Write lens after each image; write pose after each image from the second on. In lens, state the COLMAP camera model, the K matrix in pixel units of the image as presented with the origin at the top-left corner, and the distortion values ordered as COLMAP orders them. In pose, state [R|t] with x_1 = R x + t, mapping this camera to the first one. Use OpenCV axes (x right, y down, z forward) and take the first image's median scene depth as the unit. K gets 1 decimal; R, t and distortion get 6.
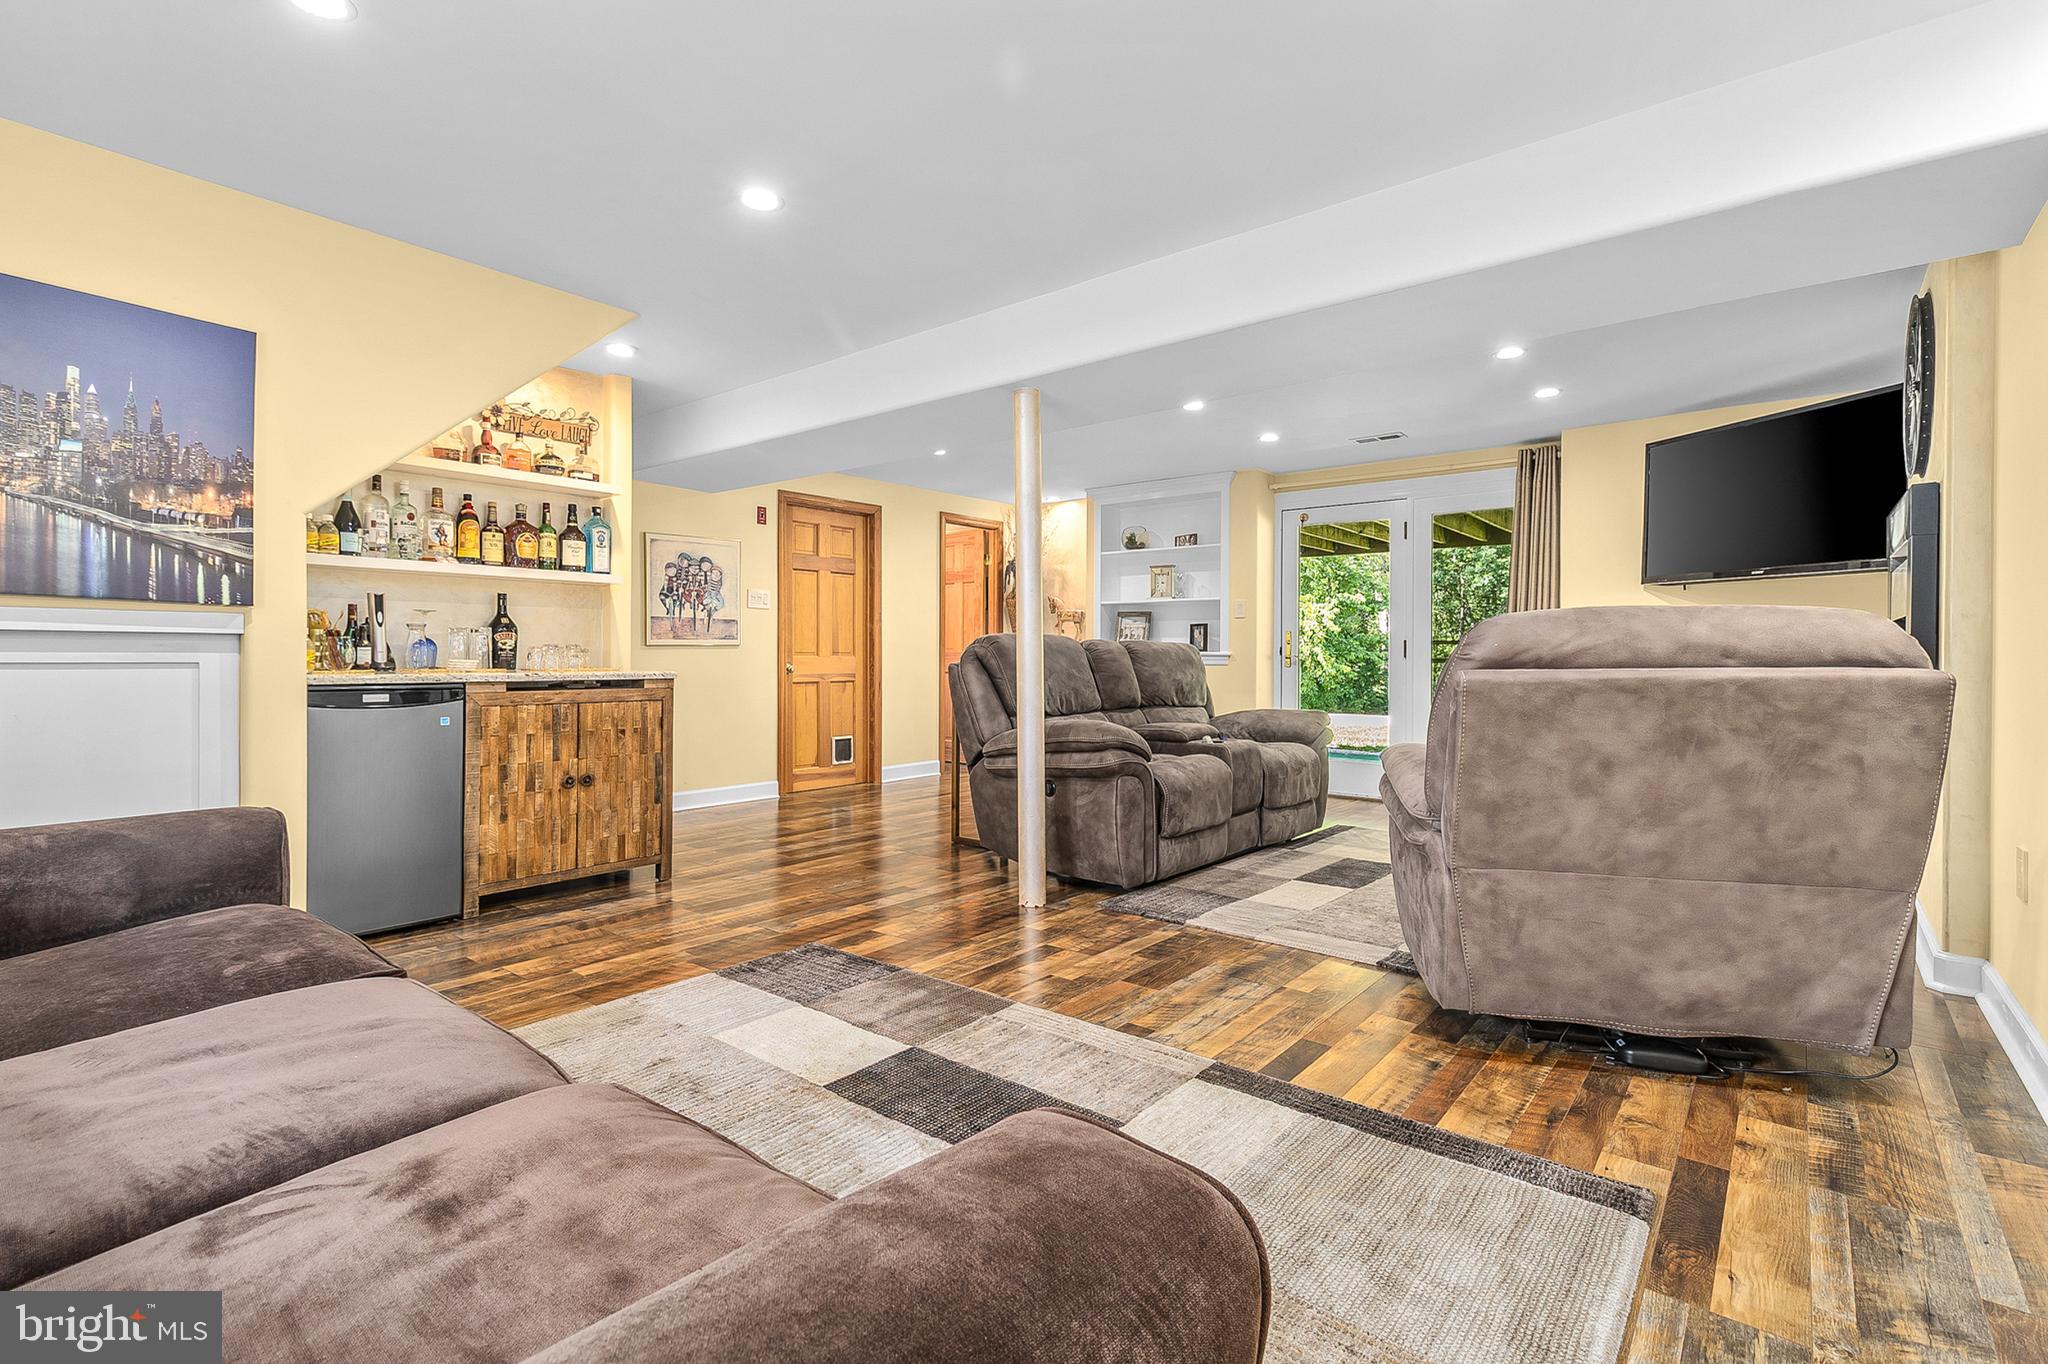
lens RADIAL K [[945.9, 0, 1023.0], [0, 945.9, 673.6], [0, 0, 1]] dist [0.005901, 0.000299]
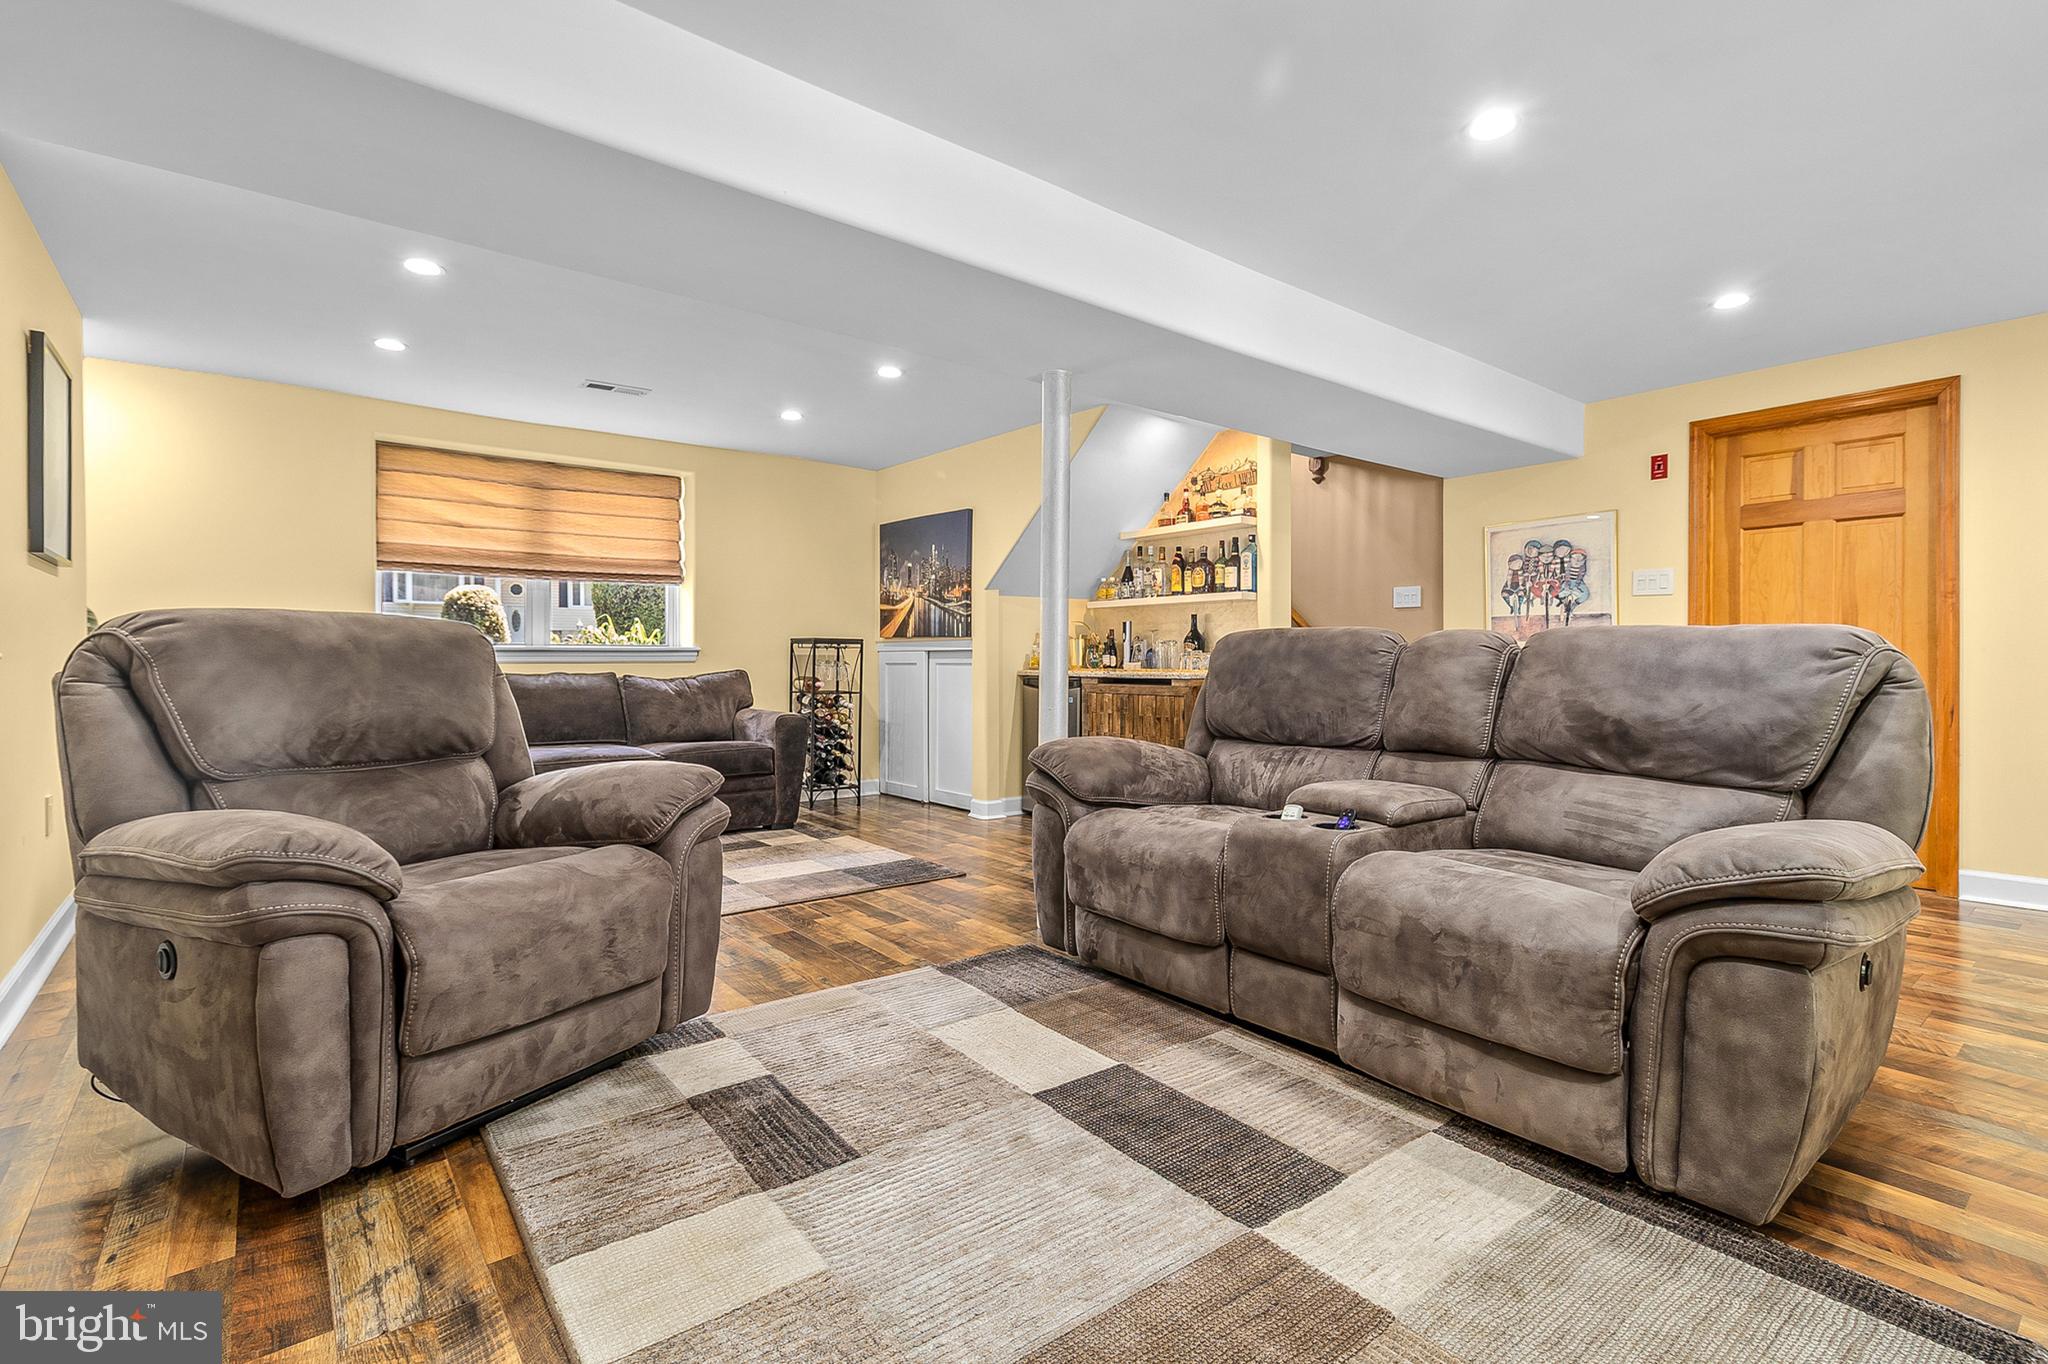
lens RADIAL K [[945.9, 0, 1032.9], [0, 945.9, 665.8], [0, 0, 1]] dist [0.005901, 0.000299]
pose [[-0.204982, 0.002580, -0.978762, 0.870851], [-0.019637, 0.999784, 0.006748, -0.015807], [0.978569, 0.020603, -0.204887, 1.107627]]
